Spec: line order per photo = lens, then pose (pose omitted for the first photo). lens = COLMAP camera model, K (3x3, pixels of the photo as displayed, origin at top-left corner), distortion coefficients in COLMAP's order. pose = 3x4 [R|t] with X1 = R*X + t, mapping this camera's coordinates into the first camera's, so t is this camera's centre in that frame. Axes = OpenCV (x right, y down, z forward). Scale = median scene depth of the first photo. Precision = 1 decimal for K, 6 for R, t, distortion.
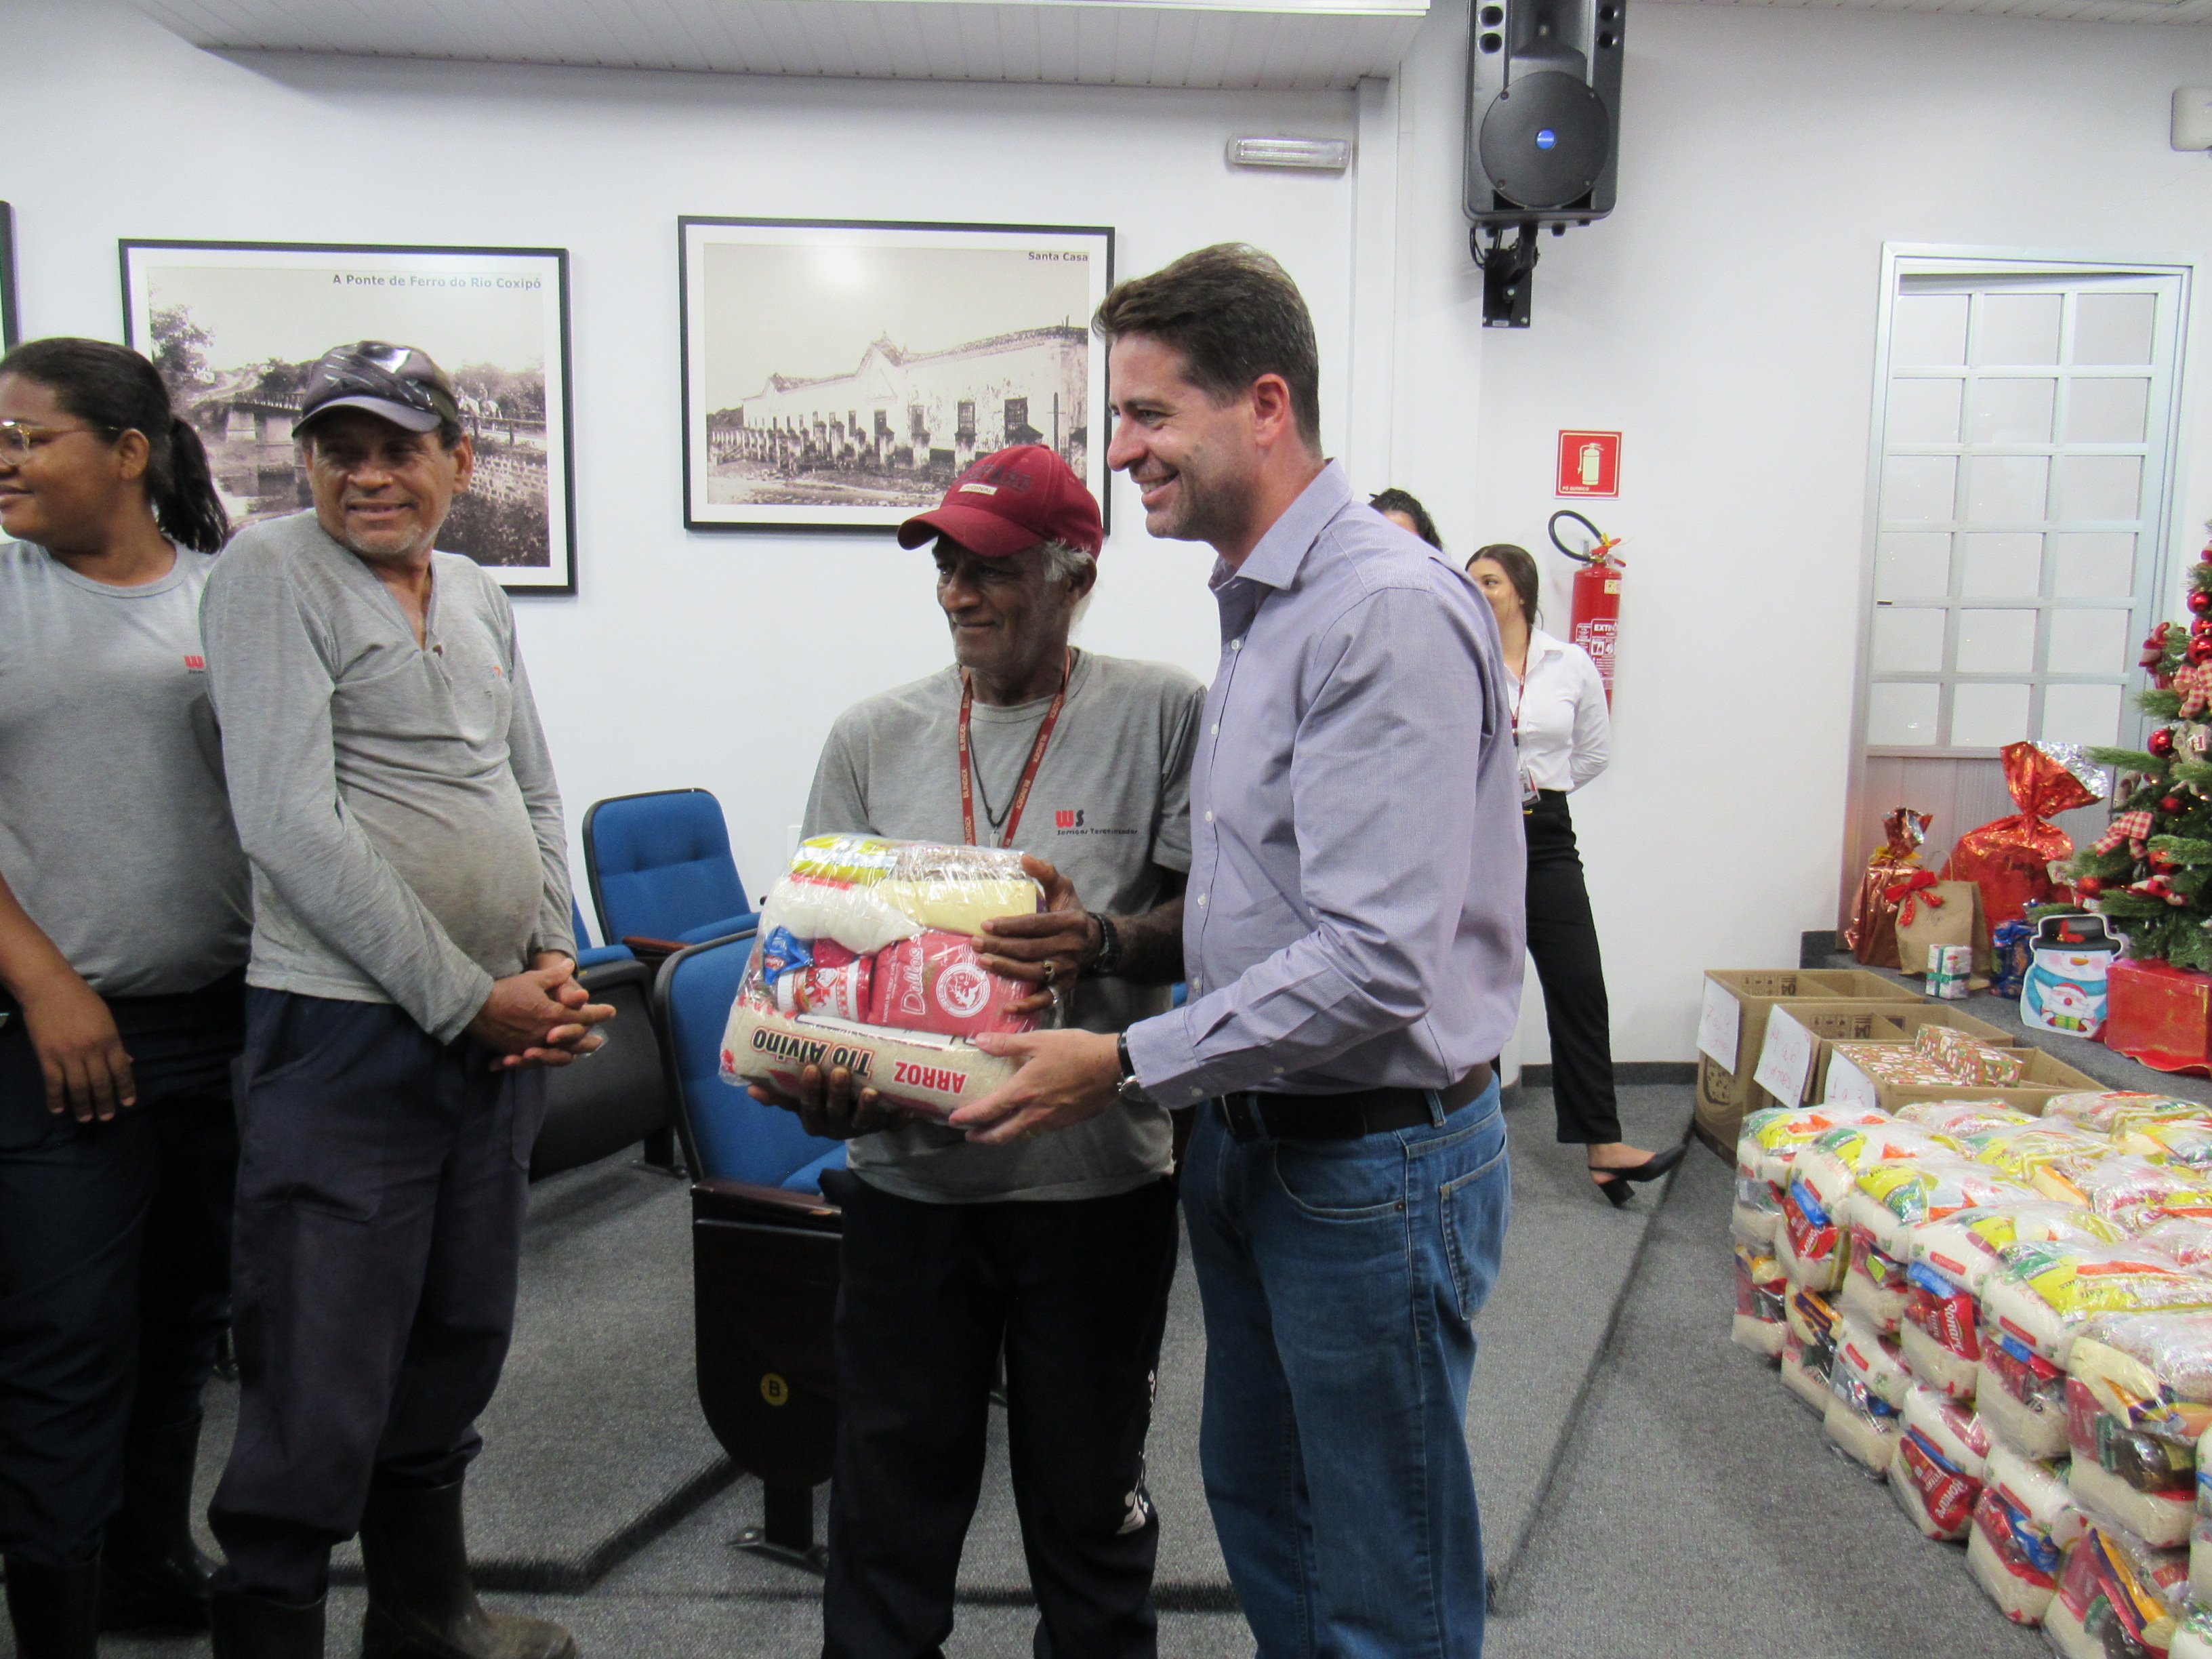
lens RADIAL K [[1579.8, 0, 1096.3], [0, 1579.8, 824.9], [0, 0, 1]] dist [-0.027465, 0.001435]
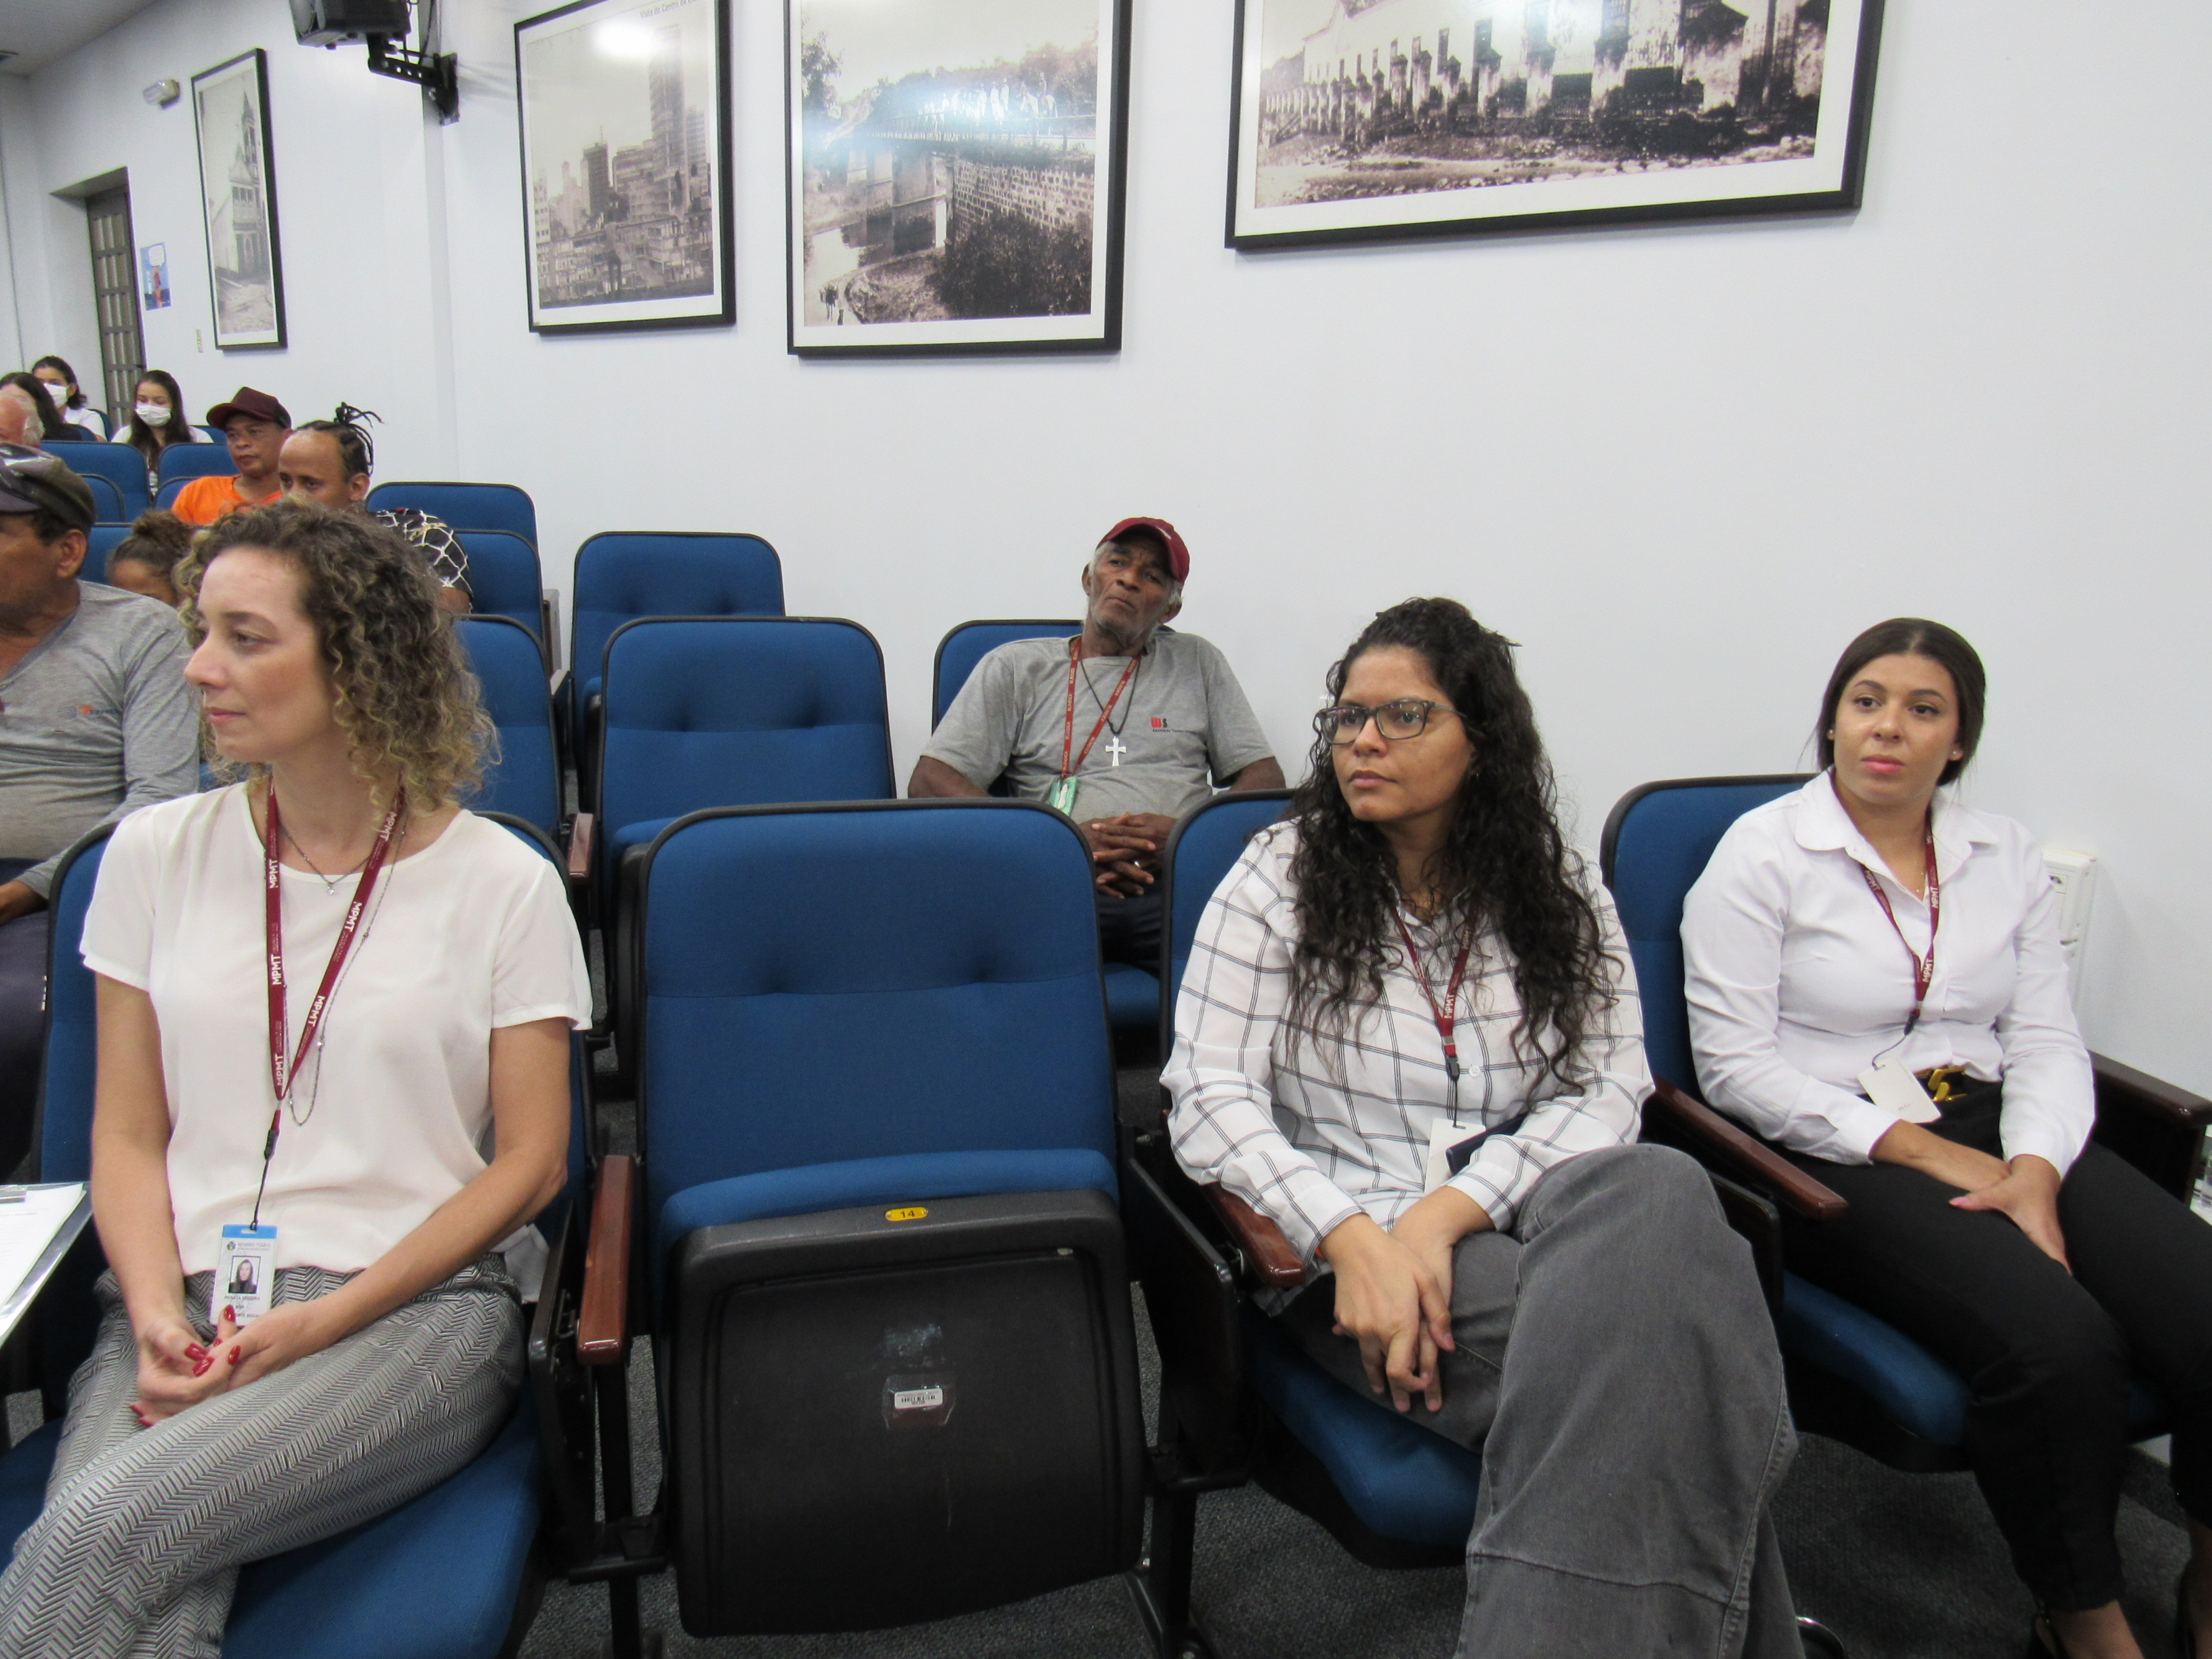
lens RADIAL K [[1583.4, 0, 1104.4], [0, 1583.4, 830.9], [0, 0, 1]] dist [-0.039485, 0.000878]
pose [[0.659769, 0.190415, -0.726944, 0.278227], [-0.118180, 0.981618, 0.149865, -0.037492], [0.742117, -0.012966, 0.670144, 0.538699]]
